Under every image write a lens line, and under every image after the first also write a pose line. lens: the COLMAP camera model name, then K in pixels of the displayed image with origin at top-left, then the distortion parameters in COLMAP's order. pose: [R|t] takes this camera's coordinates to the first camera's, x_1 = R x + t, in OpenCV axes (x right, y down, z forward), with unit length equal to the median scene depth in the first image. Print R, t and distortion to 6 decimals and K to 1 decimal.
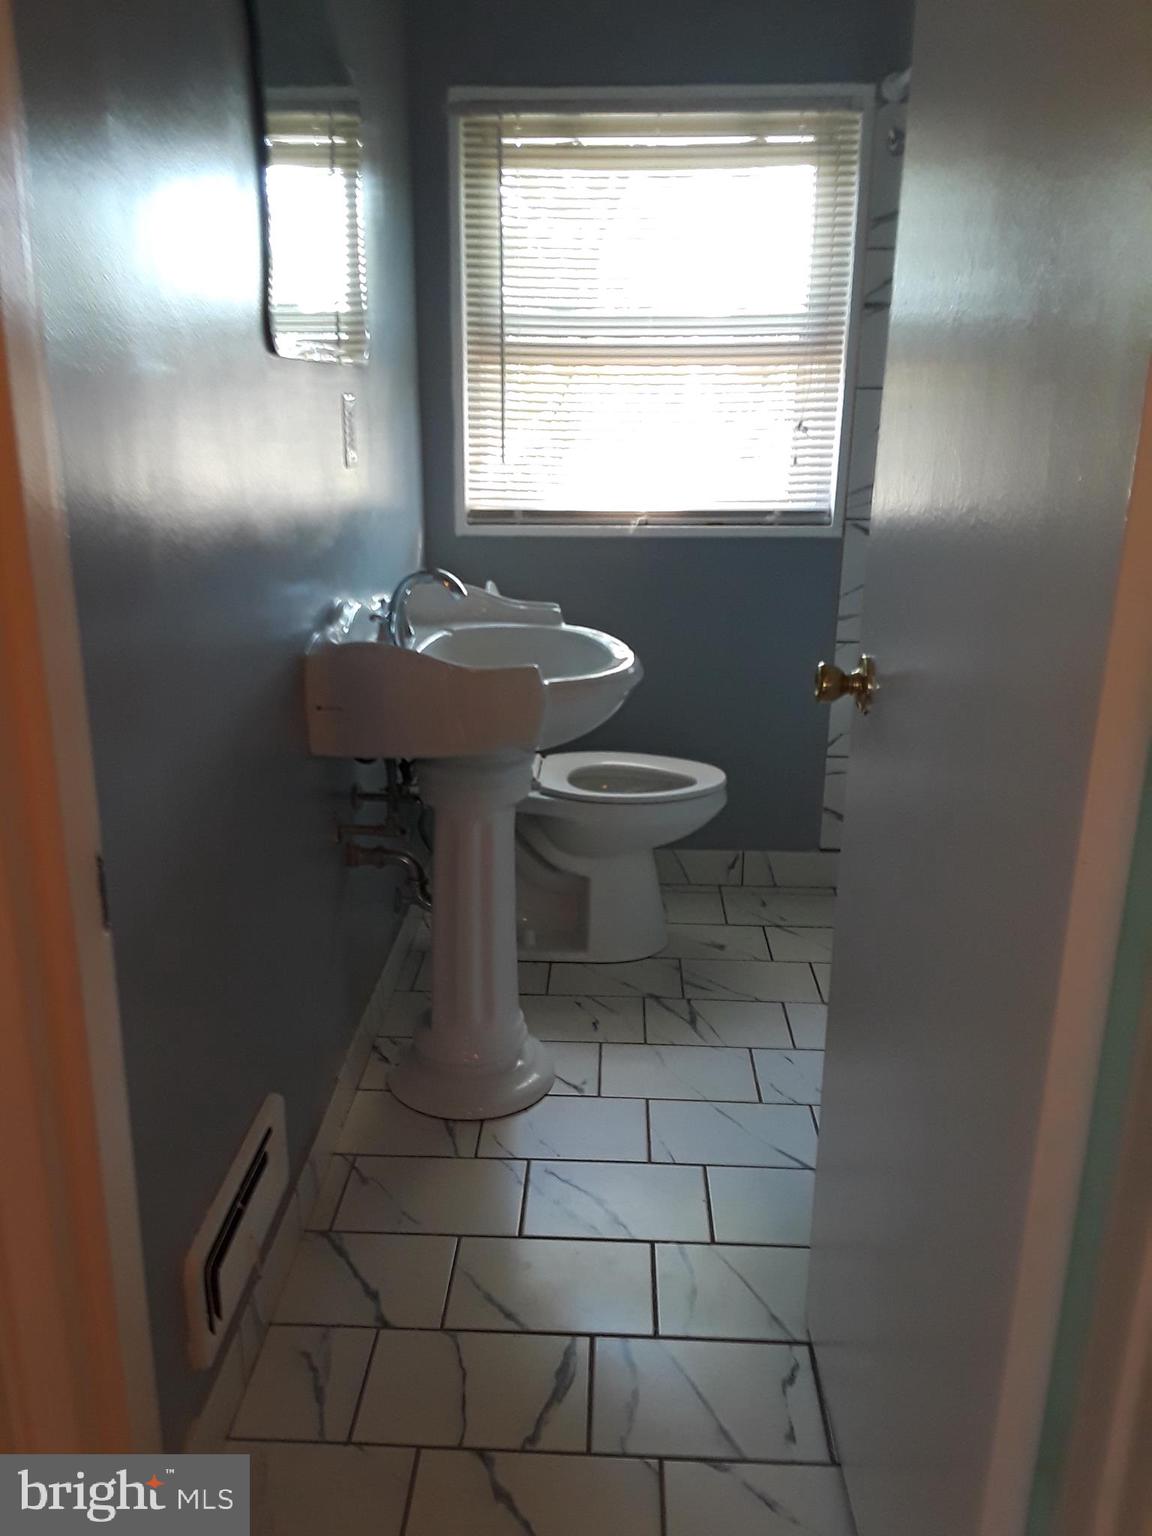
lens RADIAL K [[1239.5, 0, 575.3], [0, 1239.5, 788.9], [0, 0, 1]] dist [0.100455, -0.157096]
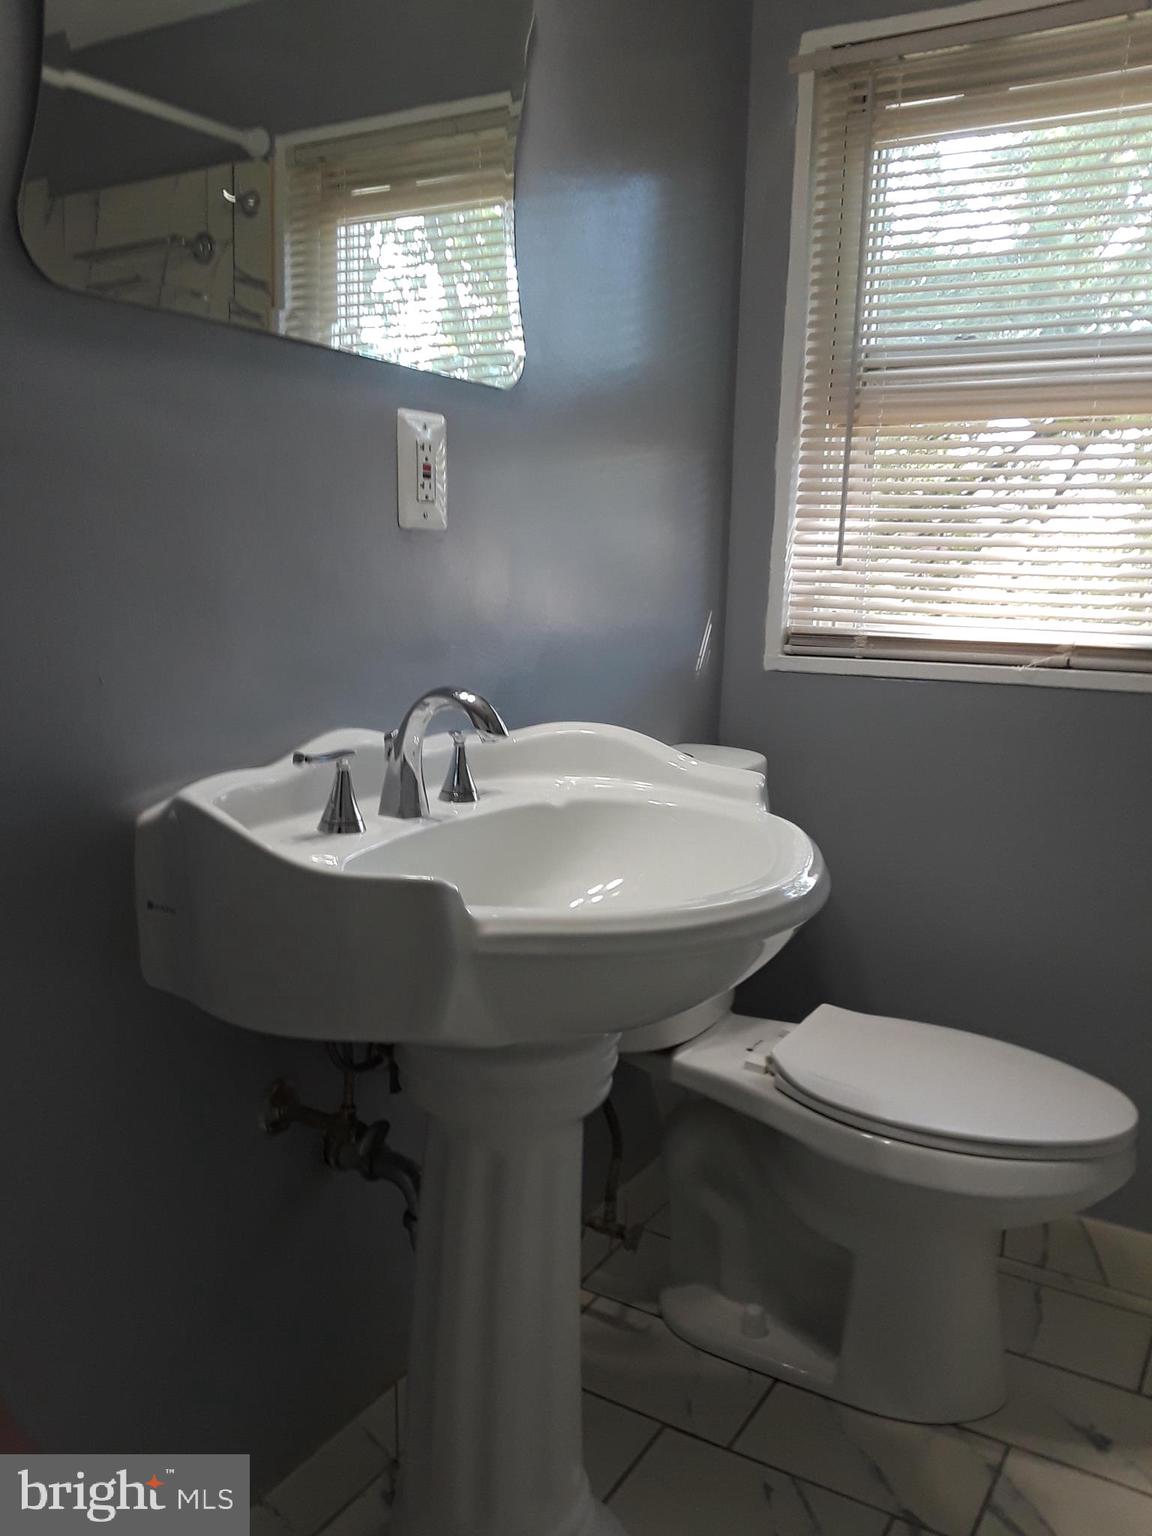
lens RADIAL K [[1239.5, 0, 620.1], [0, 1239.5, 781.3], [0, 0, 1]] dist [0.100455, -0.157096]
pose [[0.873117, 0.091305, -0.478885, 0.169109], [-0.157510, 0.982455, -0.099860, -0.064761], [0.461365, 0.162618, 0.872180, 0.388880]]
